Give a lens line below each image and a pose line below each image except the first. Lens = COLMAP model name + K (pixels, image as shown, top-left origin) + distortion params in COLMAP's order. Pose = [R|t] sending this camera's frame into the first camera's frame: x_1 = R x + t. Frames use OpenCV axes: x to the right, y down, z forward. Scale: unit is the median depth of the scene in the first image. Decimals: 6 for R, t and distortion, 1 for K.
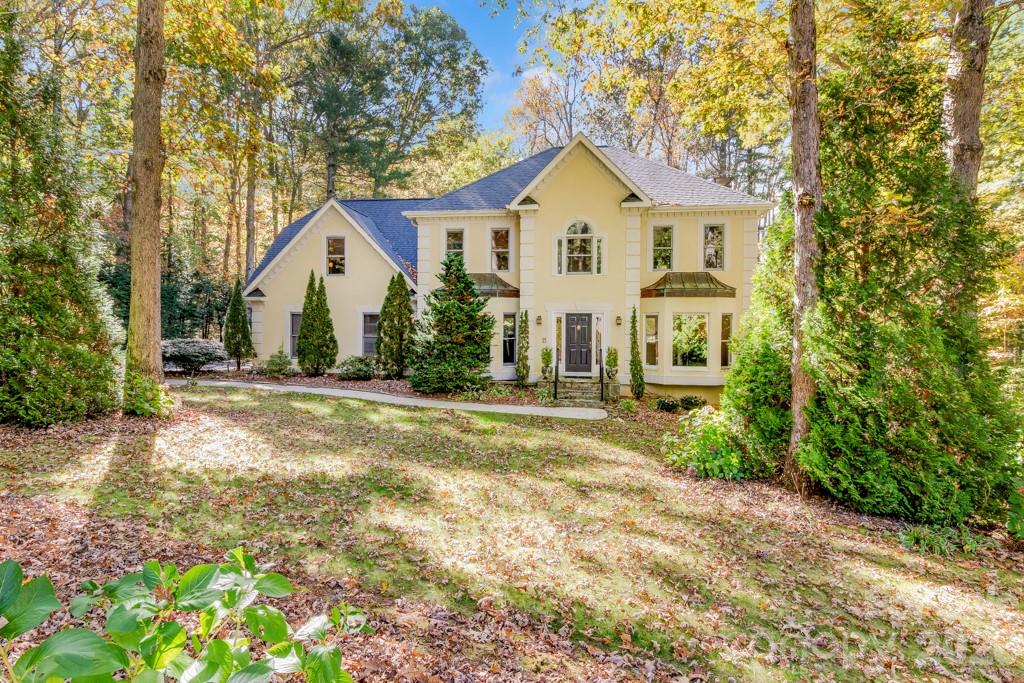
lens RADIAL K [[546.8, 0, 508.8], [0, 546.8, 323.9], [0, 0, 1]] dist [-0.000996, -0.000262]
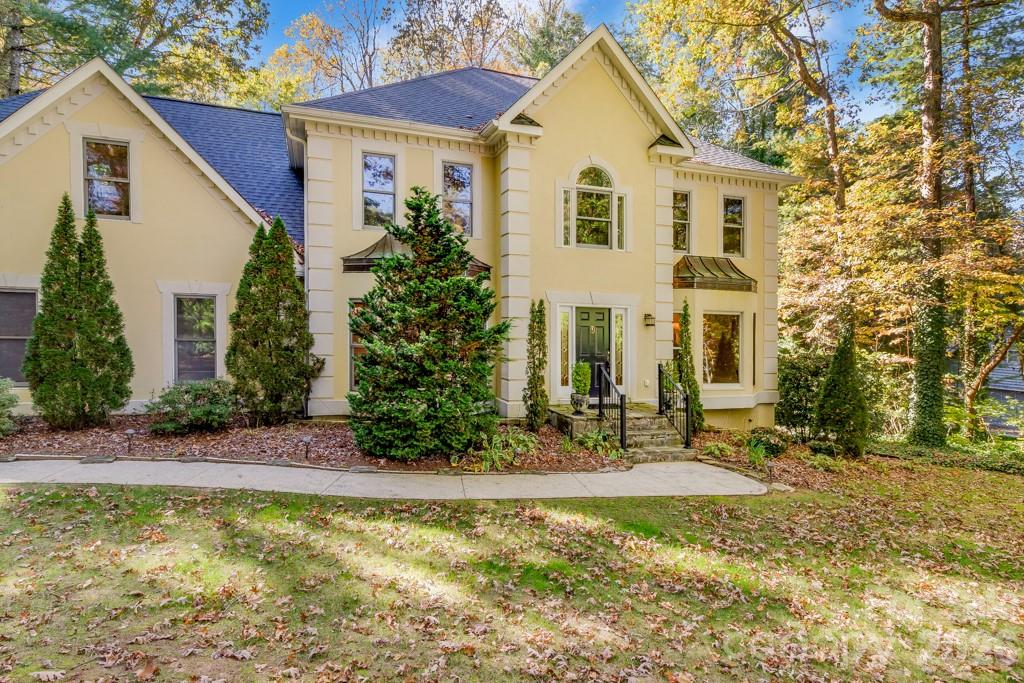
lens RADIAL K [[557.8, 0, 512.0], [0, 557.8, 341.5], [0, 0, 1]] dist [-0.001122, -0.000112]
pose [[0.893674, 0.001233, 0.448715, -0.253433], [-0.020455, 0.999069, 0.037993, -0.002512], [-0.448251, -0.043132, 0.892867, 0.442575]]
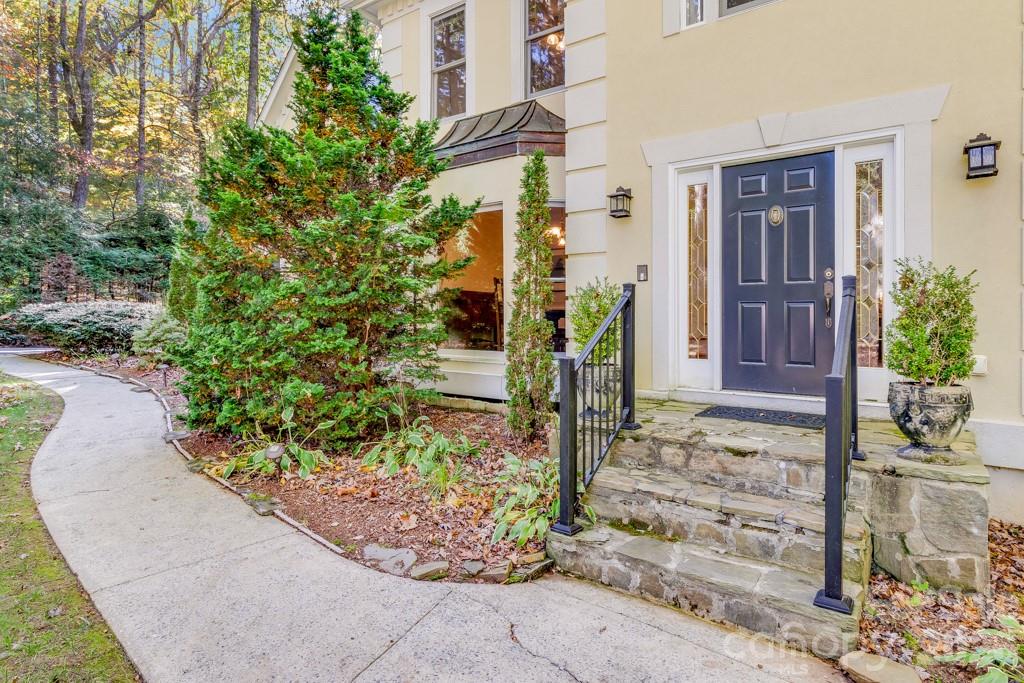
lens RADIAL K [[546.8, 0, 508.8], [0, 546.8, 323.9], [0, 0, 1]] dist [-0.000996, -0.000262]
pose [[0.882535, 0.002627, -0.470239, 0.137307], [0.008877, 0.999713, 0.022245, 0.050443], [0.470163, -0.023806, 0.882258, 0.707678]]
